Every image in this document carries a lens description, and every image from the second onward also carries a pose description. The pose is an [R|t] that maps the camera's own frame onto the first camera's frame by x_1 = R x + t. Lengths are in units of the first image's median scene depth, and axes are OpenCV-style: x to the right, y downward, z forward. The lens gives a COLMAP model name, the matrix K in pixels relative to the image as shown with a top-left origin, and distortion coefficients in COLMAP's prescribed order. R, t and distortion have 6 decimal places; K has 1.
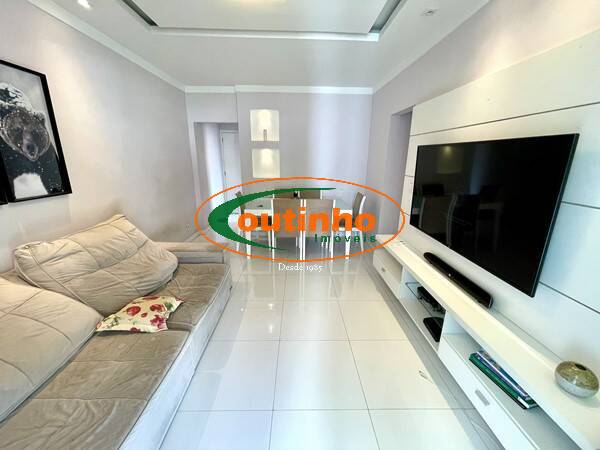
lens RADIAL K [[244.2, 0, 302.7], [0, 244.2, 225.6], [0, 0, 1]] dist [-0.000277, 0.001098]
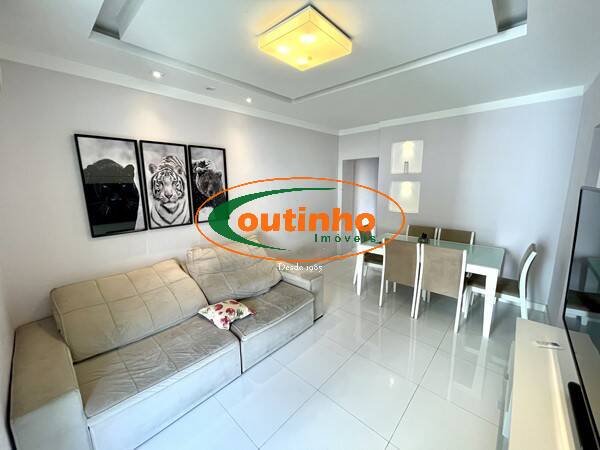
lens RADIAL K [[244.2, 0, 299.1], [0, 244.2, 224.2], [0, 0, 1]] dist [-0.000277, 0.001098]
pose [[0.724499, 0.097355, -0.682366, 0.487570], [-0.166095, 0.985461, -0.035753, -0.132209], [0.668965, 0.139241, 0.730135, 0.188822]]
